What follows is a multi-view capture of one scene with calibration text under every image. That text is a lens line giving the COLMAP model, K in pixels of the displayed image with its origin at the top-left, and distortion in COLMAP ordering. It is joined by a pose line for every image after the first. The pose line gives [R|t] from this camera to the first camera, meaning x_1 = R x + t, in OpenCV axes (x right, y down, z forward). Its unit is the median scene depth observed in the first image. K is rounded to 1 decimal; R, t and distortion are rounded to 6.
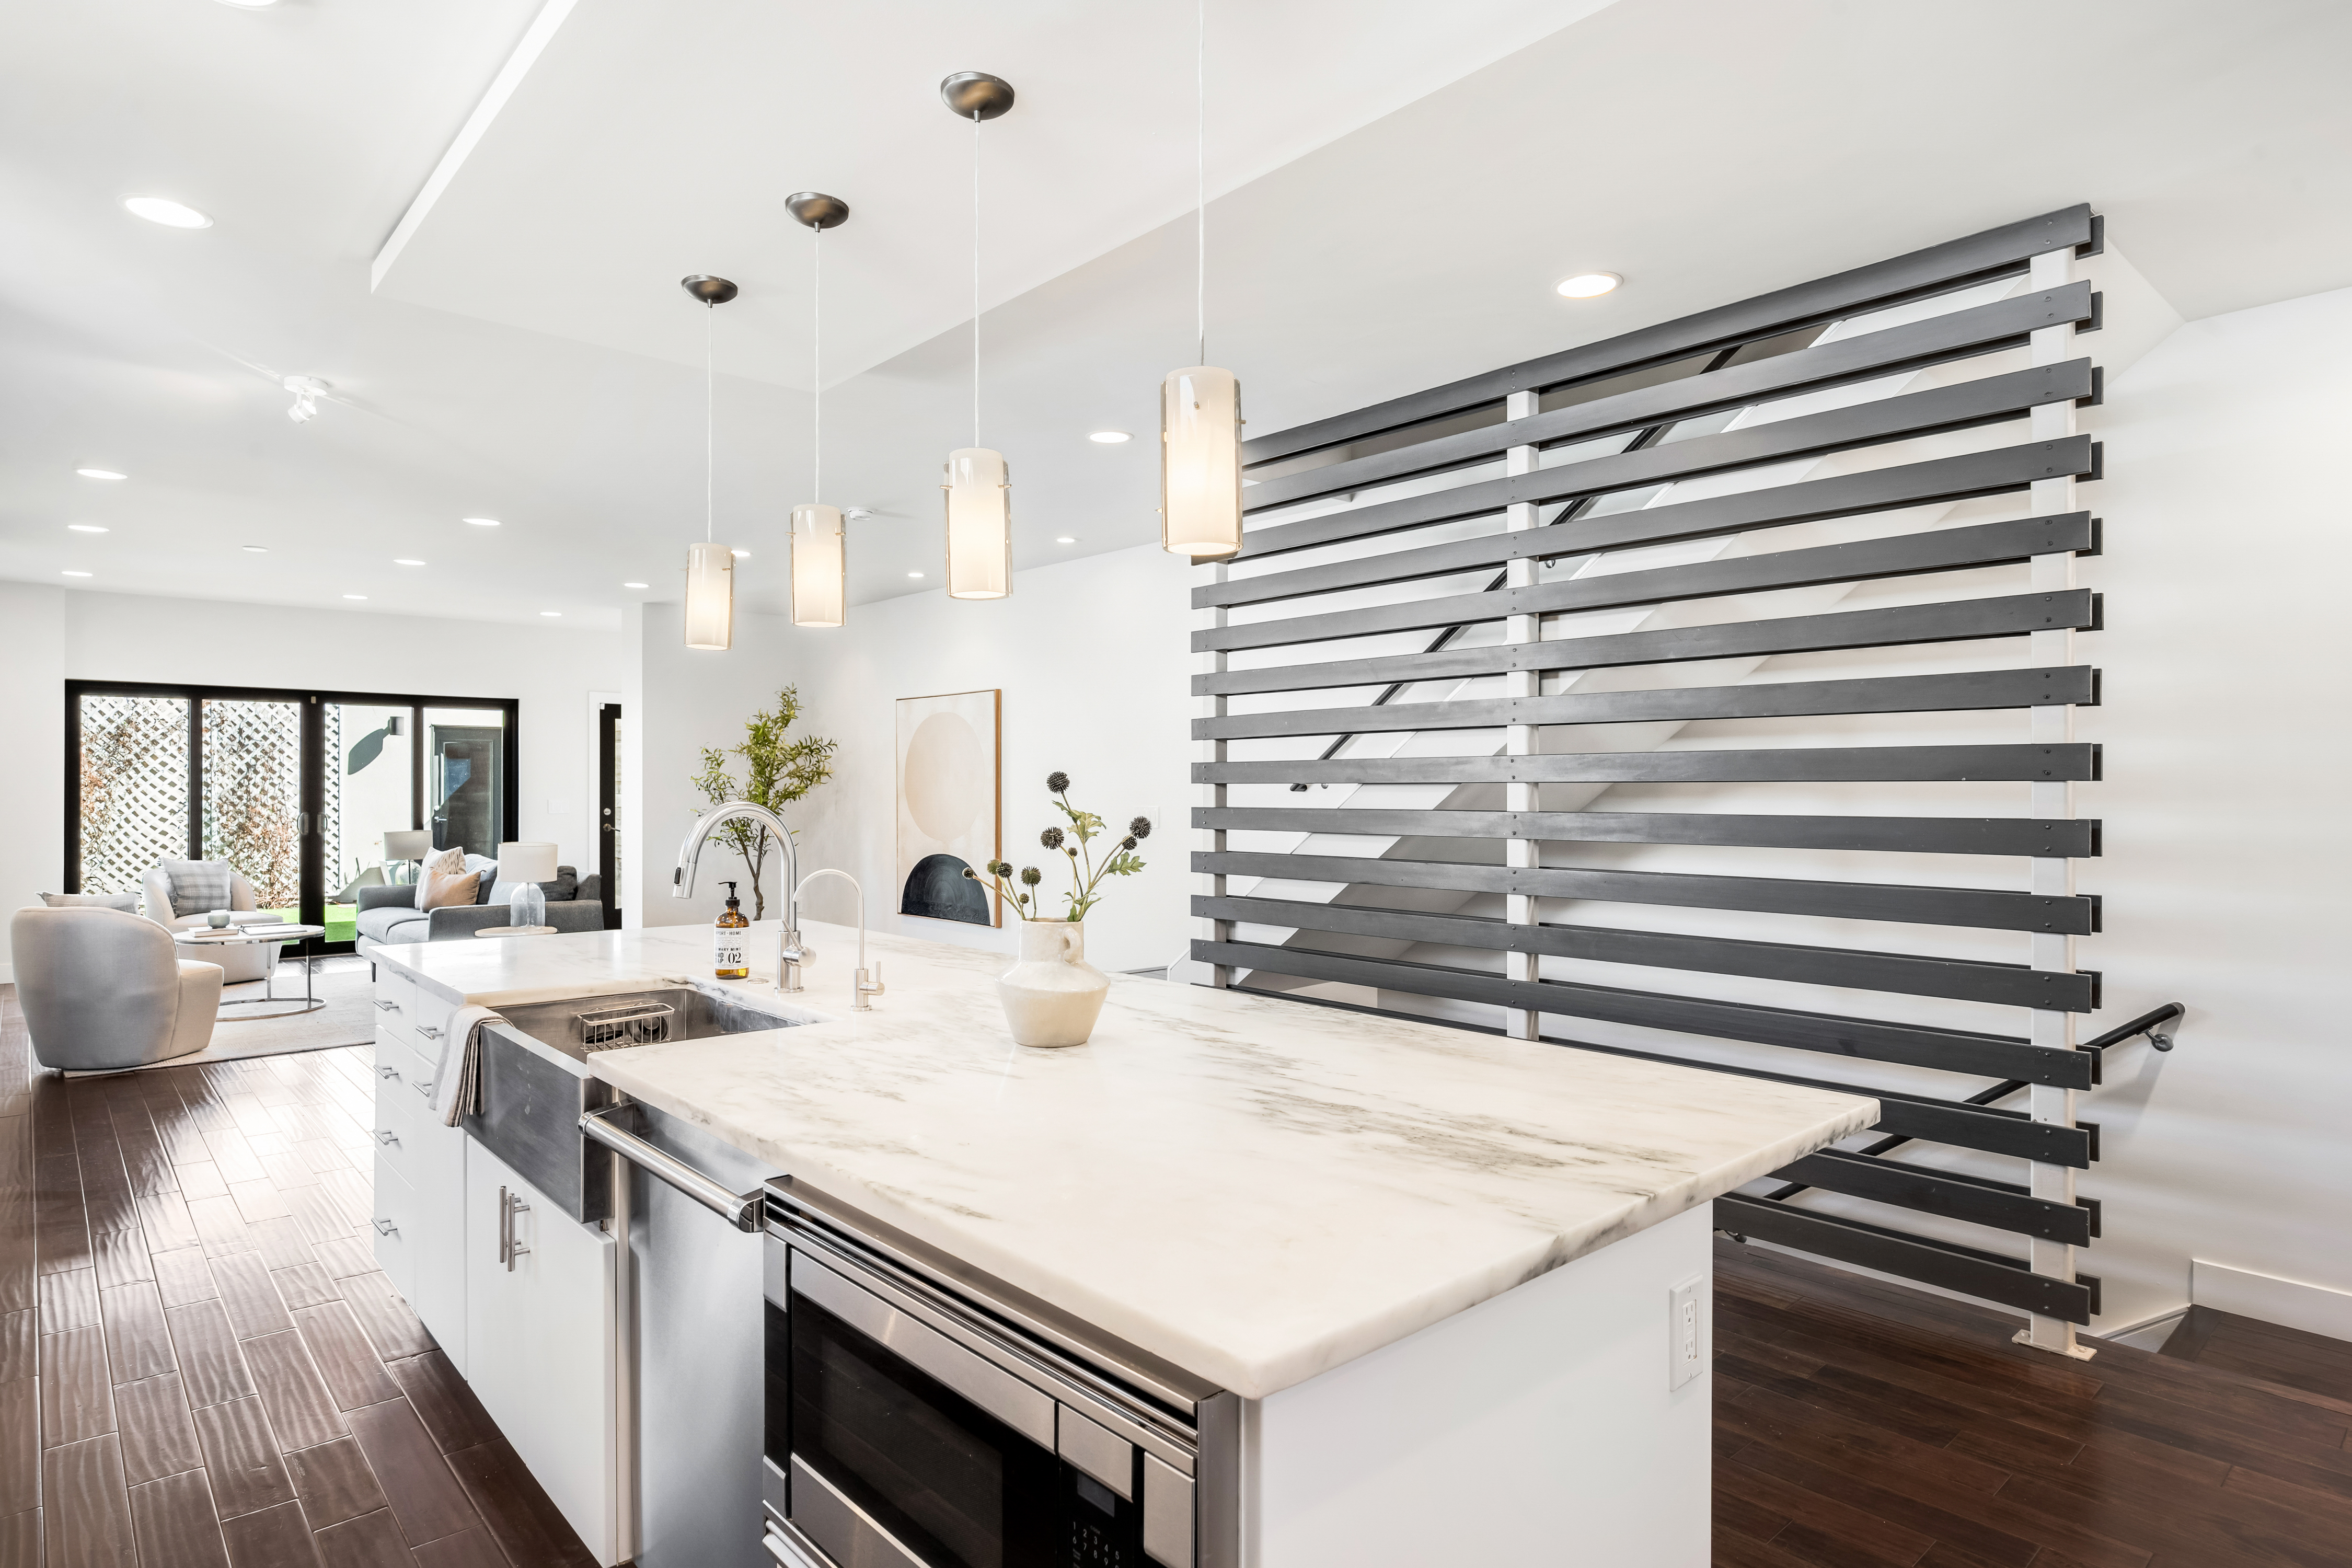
lens RADIAL K [[1279.2, 0, 1159.9], [0, 1279.2, 787.3], [0, 0, 1]] dist [-0.010844, -0.000546]
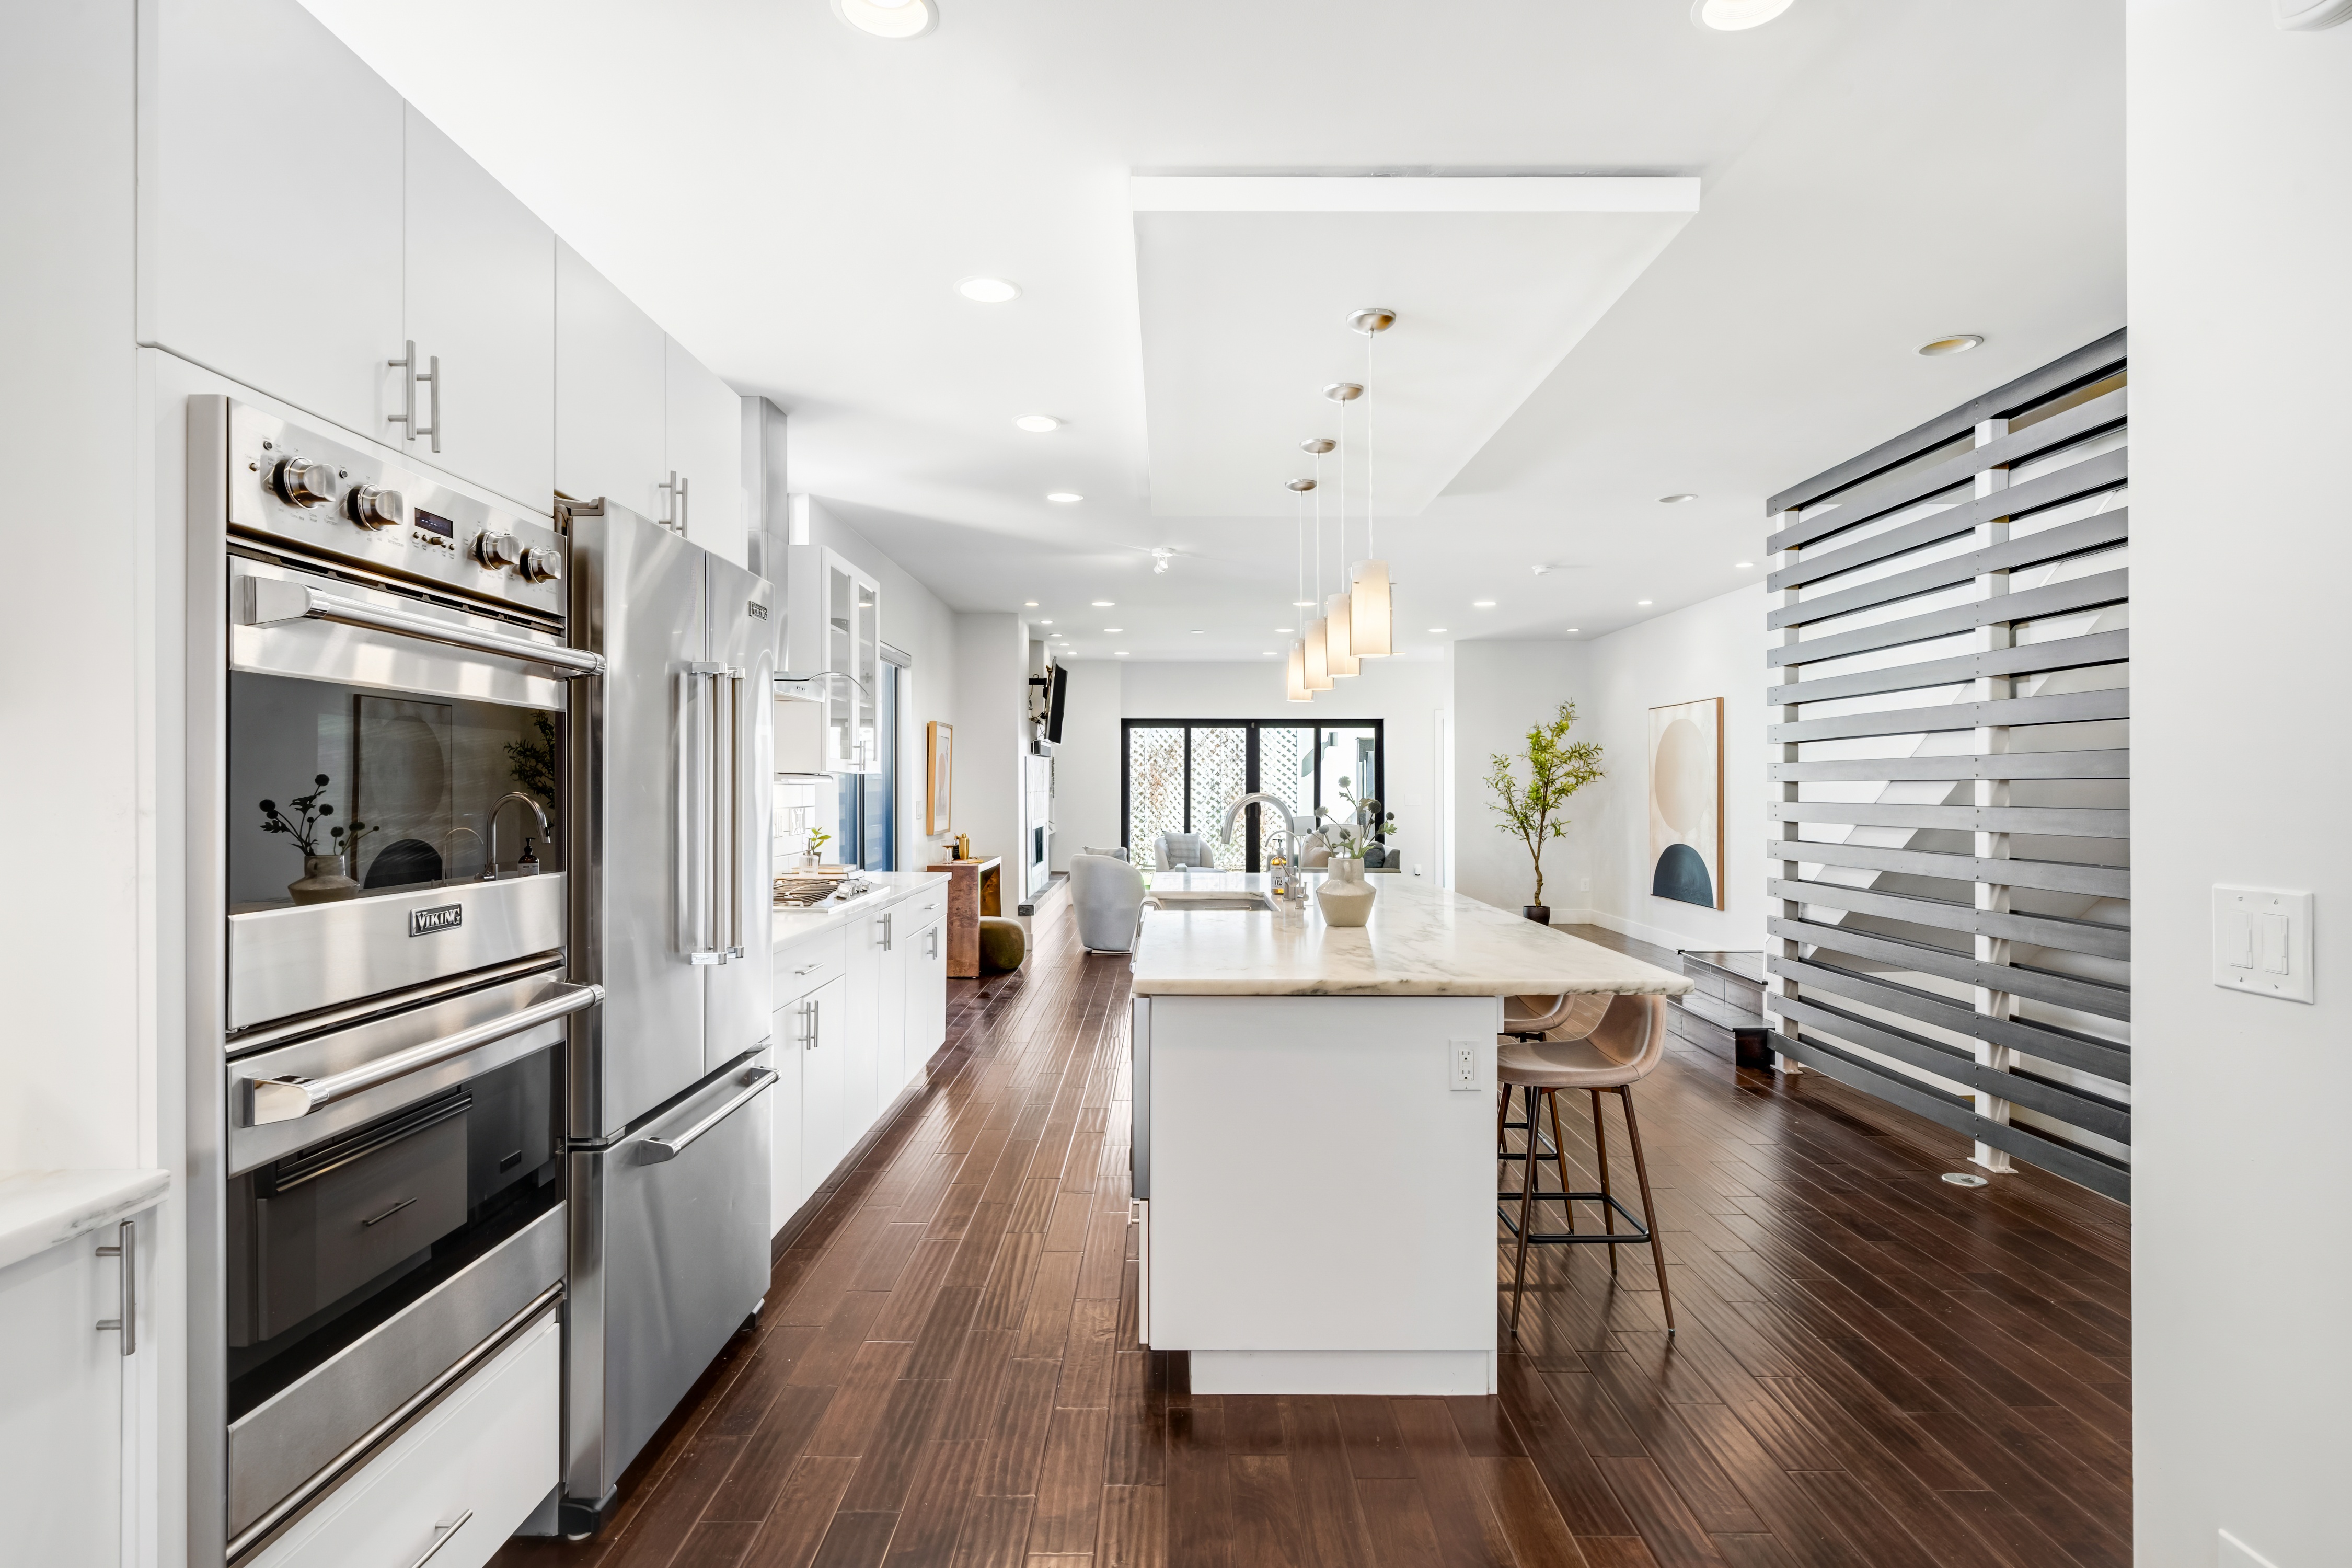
lens RADIAL K [[1215.0, 0, 1175.2], [0, 1215.0, 770.5], [0, 0, 1]] dist [0.001984, -0.000312]
pose [[0.747283, -0.008713, -0.664448, 0.199252], [0.000521, 0.999921, -0.012526, 0.000369], [0.664505, 0.009014, 0.747229, -0.100319]]
